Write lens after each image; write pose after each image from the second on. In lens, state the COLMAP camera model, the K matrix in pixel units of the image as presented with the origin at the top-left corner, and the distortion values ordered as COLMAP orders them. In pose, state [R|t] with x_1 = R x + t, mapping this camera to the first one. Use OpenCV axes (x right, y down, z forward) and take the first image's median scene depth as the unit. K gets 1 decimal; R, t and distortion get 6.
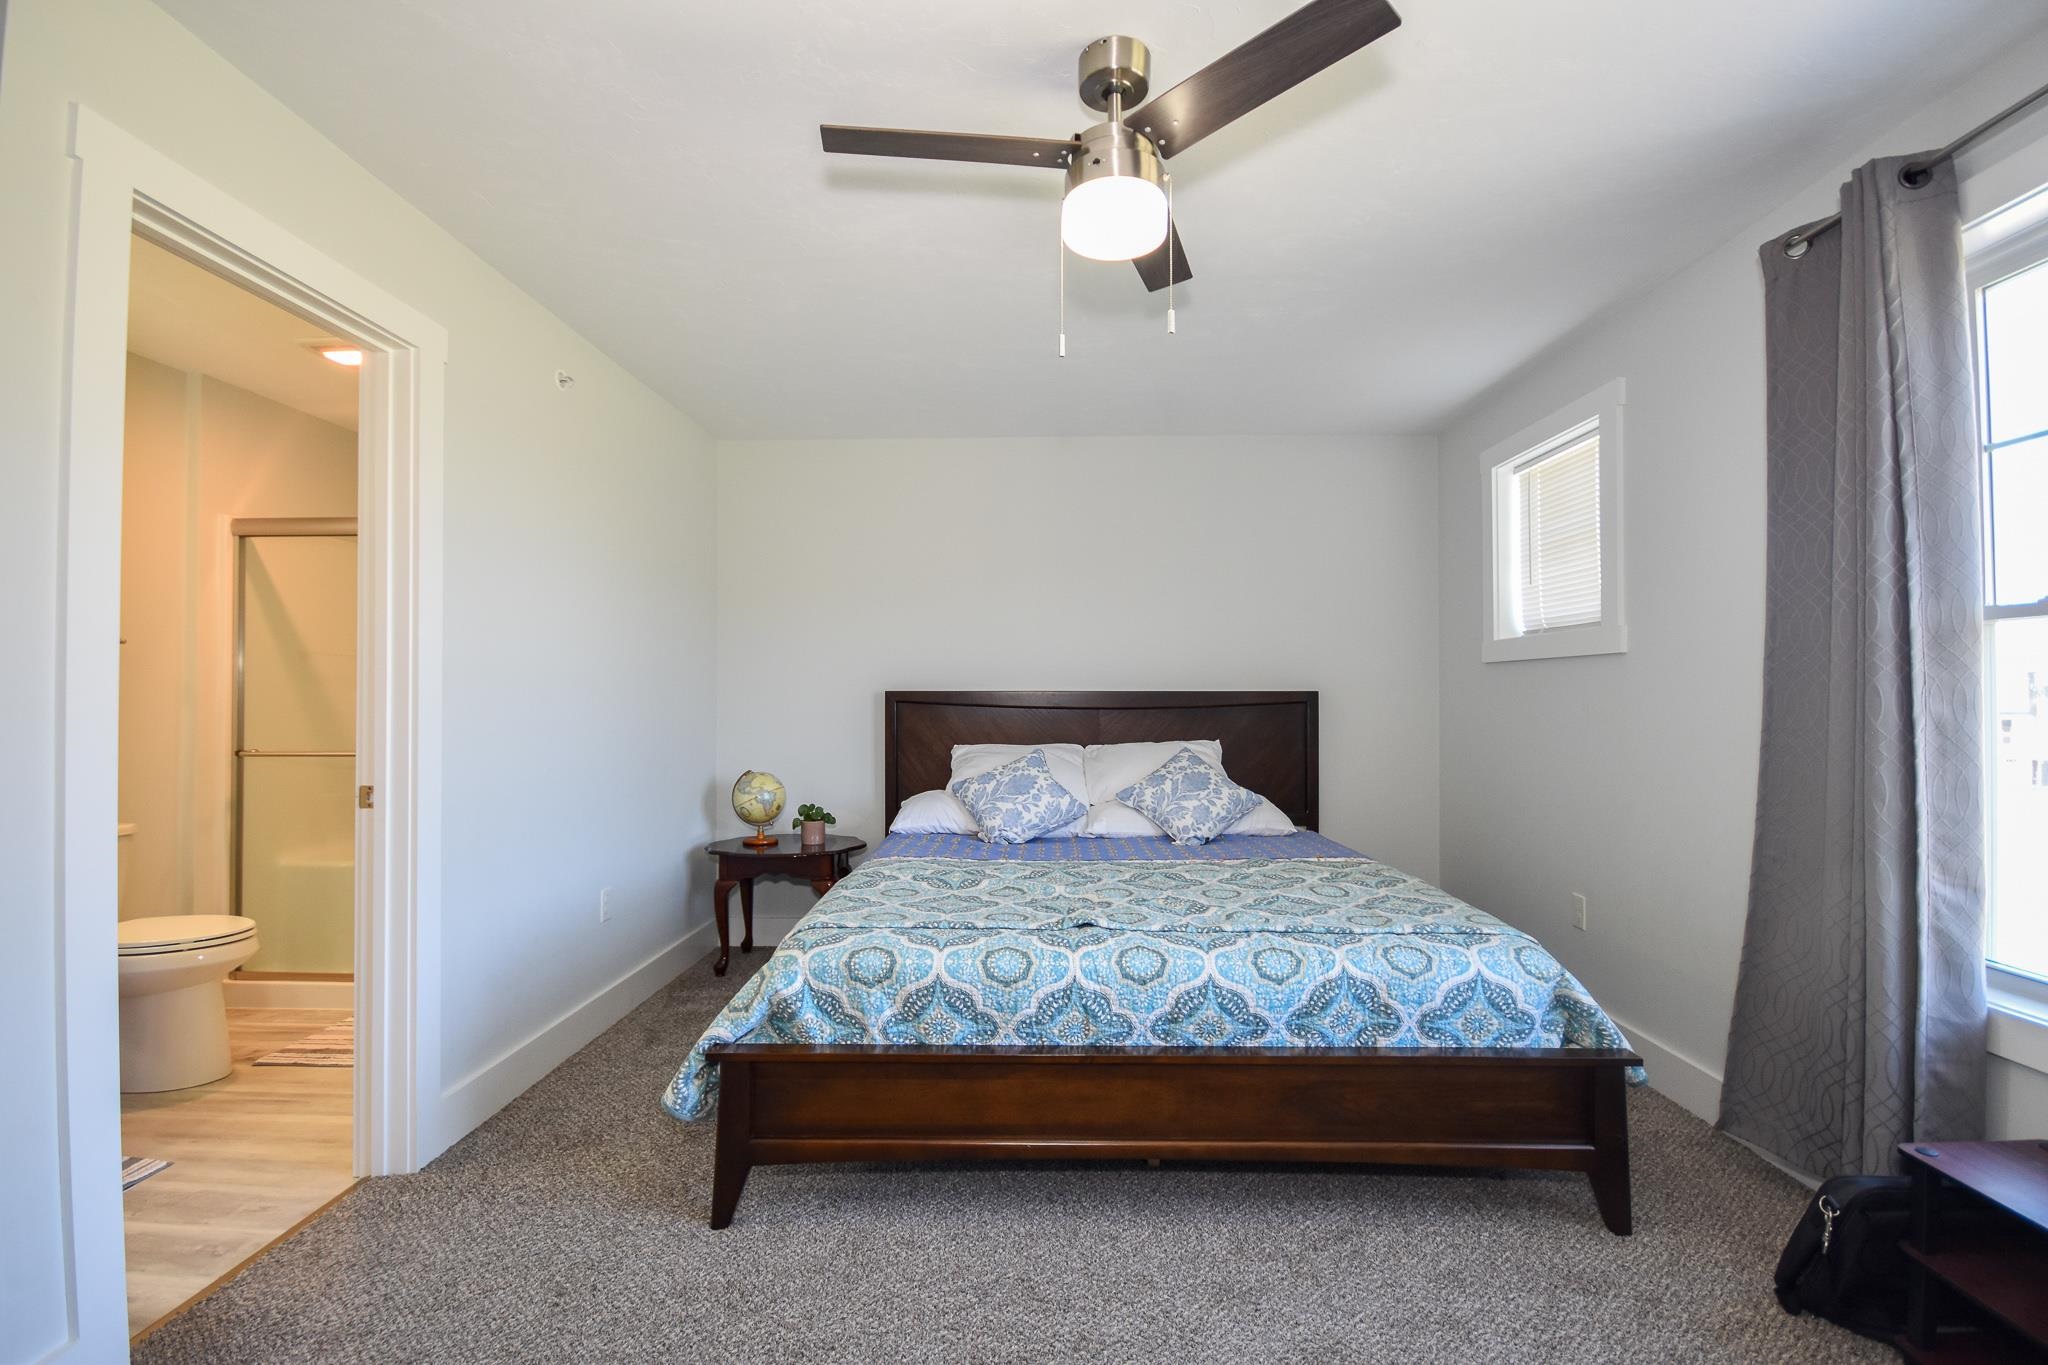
lens RADIAL K [[904.9, 0, 1019.9], [0, 904.9, 684.1], [0, 0, 1]] dist [0.002758, -0.007269]
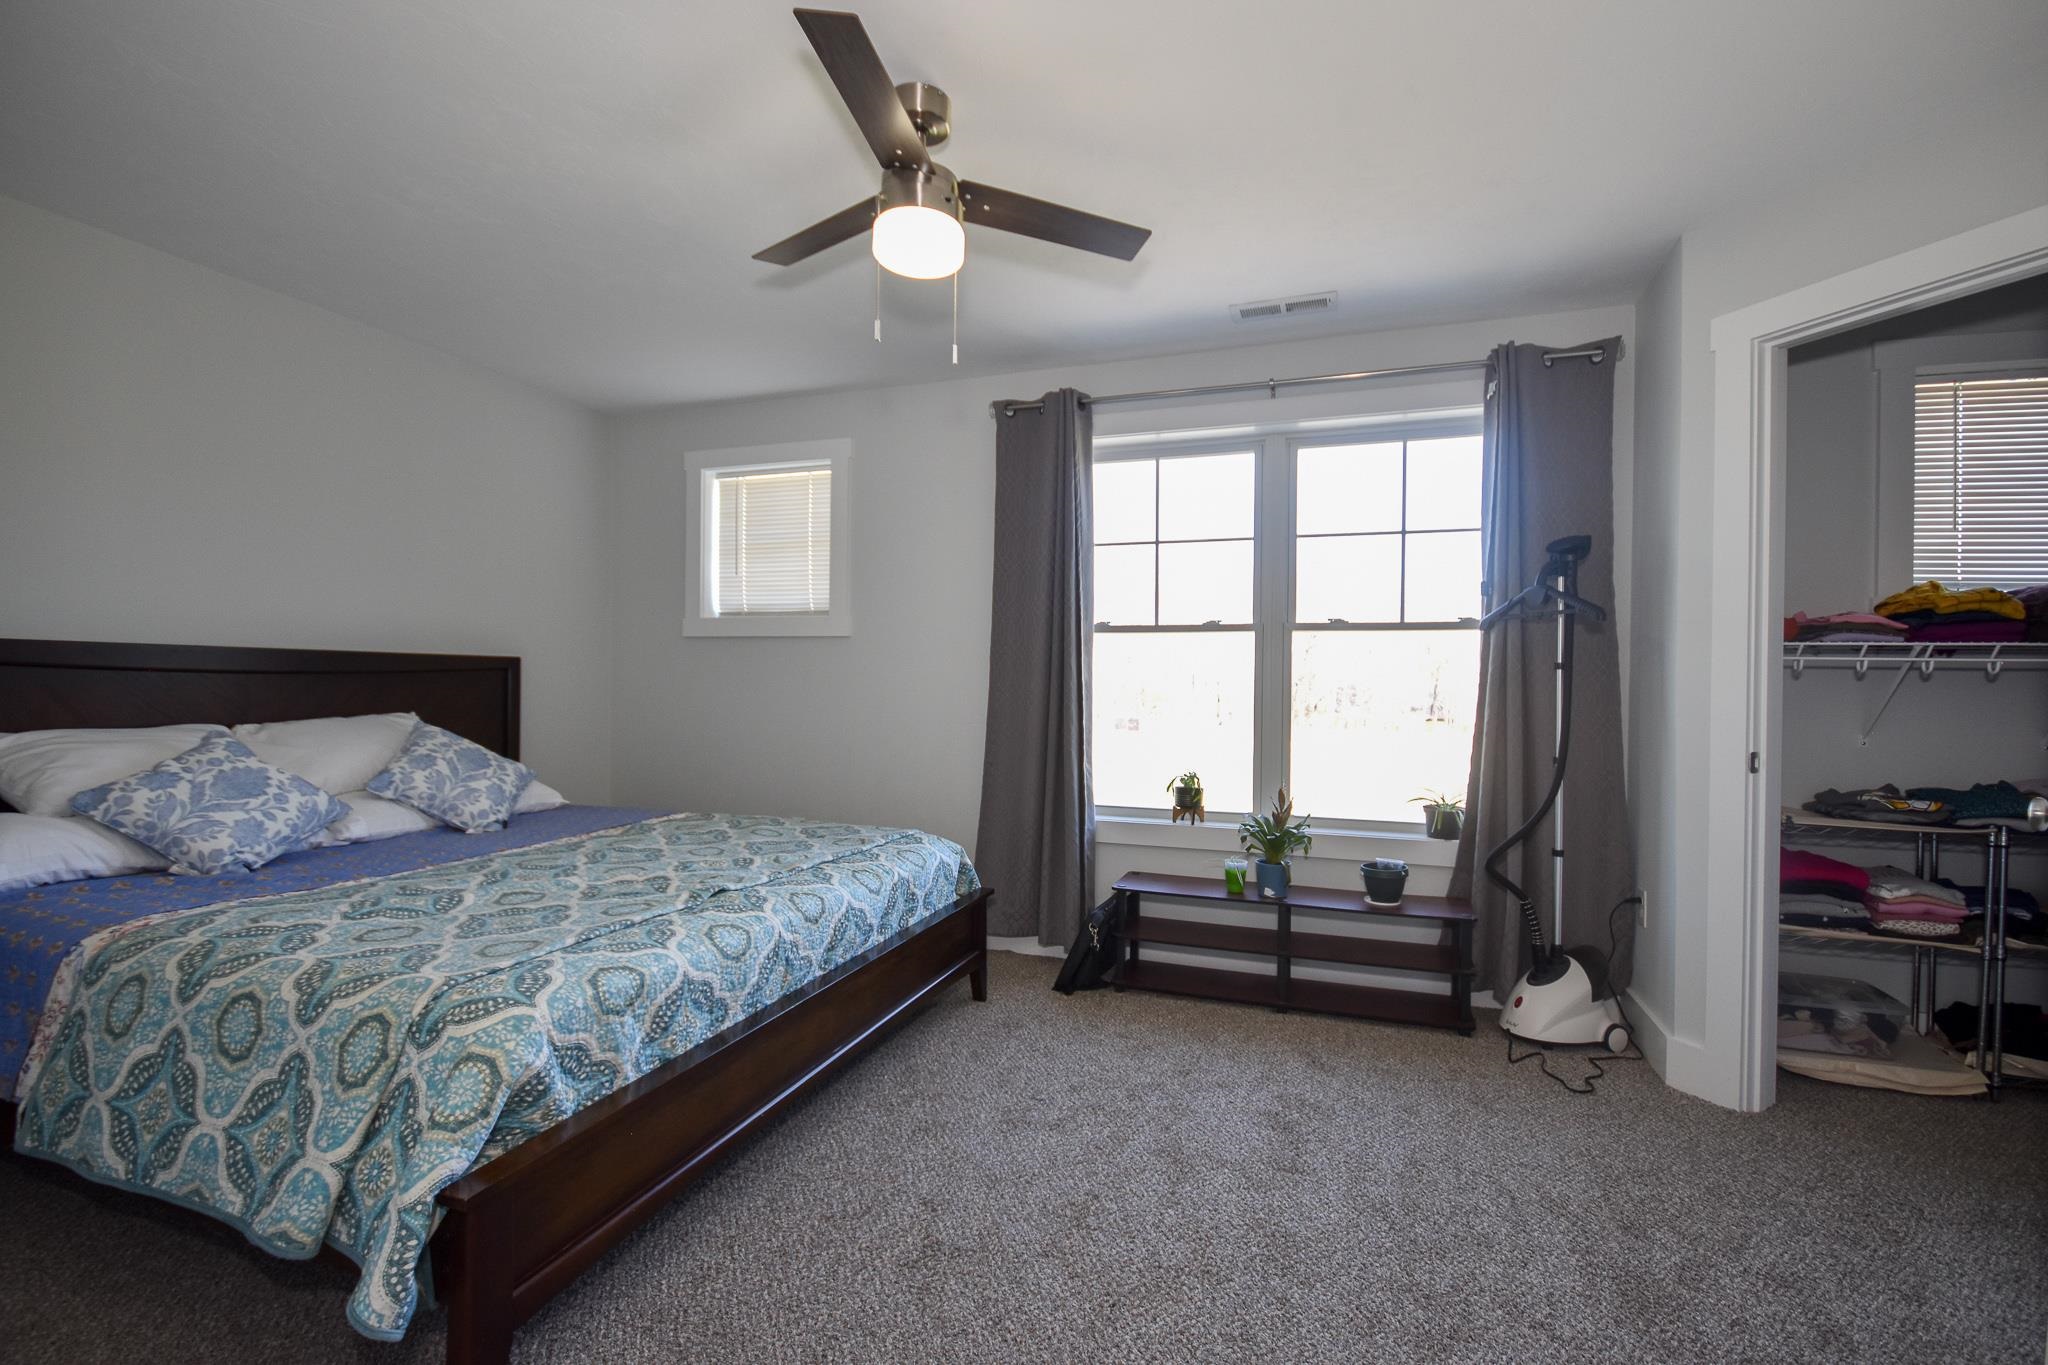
lens RADIAL K [[904.9, 0, 1018.2], [0, 904.9, 685.9], [0, 0, 1]] dist [0.002758, -0.007269]
pose [[0.311532, 0.001297, 0.950235, -0.806595], [-0.026926, 0.999610, 0.007463, 0.032493], [-0.949854, -0.027911, 0.311446, 0.433891]]
